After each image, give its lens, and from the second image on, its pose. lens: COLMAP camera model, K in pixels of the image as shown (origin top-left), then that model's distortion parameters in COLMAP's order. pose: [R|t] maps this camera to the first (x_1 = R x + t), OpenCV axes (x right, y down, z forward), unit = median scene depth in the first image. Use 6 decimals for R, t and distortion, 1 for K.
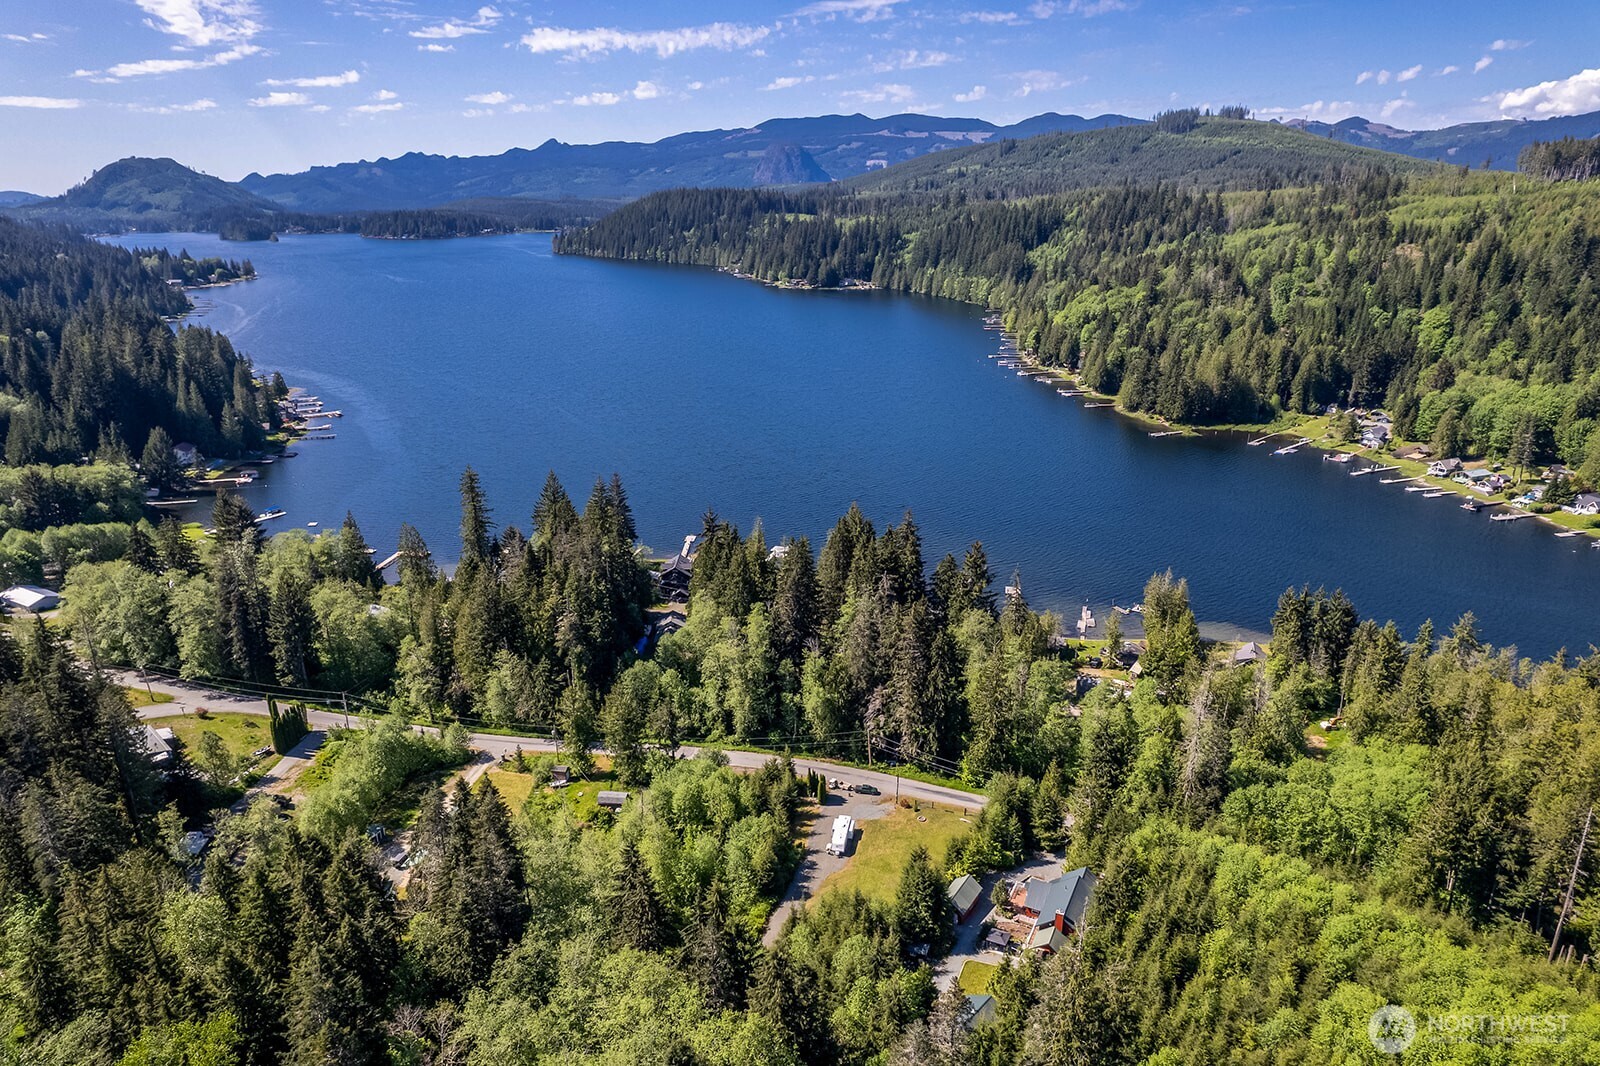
lens RADIAL K [[1023.0, 0, 801.7], [0, 1023.0, 532.9], [0, 0, 1]] dist [-0.023647, 0.008959]
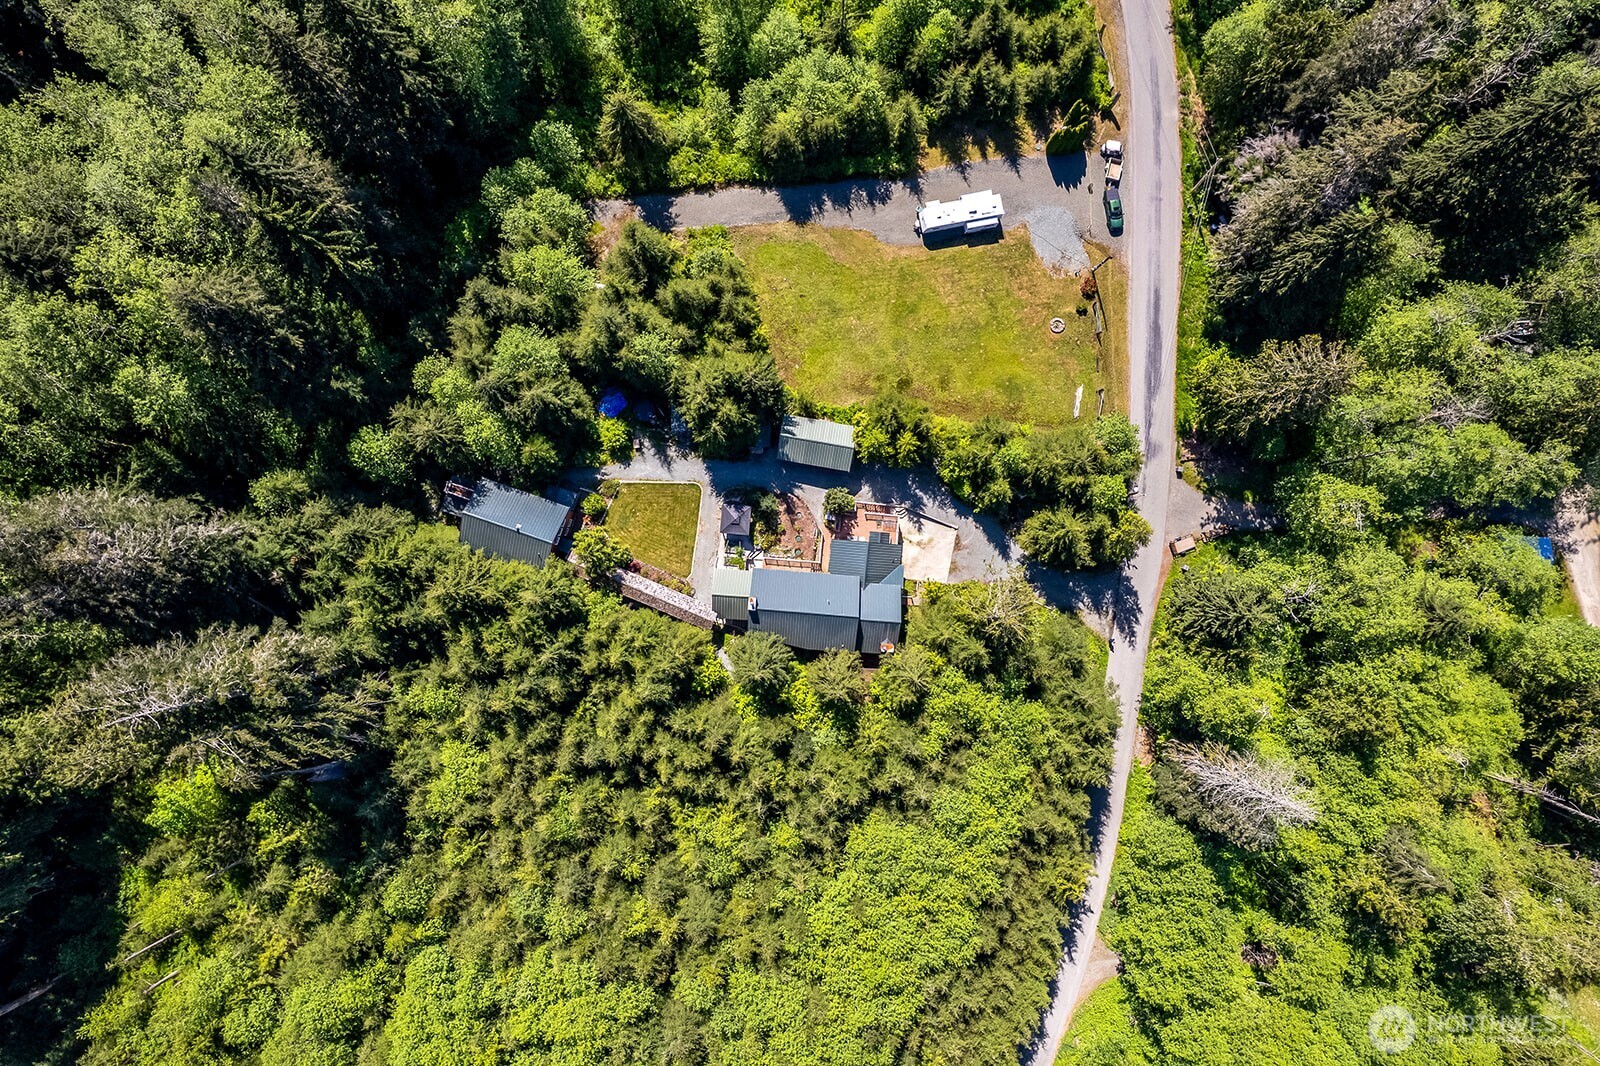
lens RADIAL K [[1023.0, 0, 800.5], [0, 1023.0, 531.1], [0, 0, 1]] dist [-0.023647, 0.008959]
pose [[0.371271, 0.928451, -0.011737, 0.195778], [-0.279896, 0.123960, 0.951994, -0.237925], [0.885334, -0.350162, 0.305893, 0.716954]]
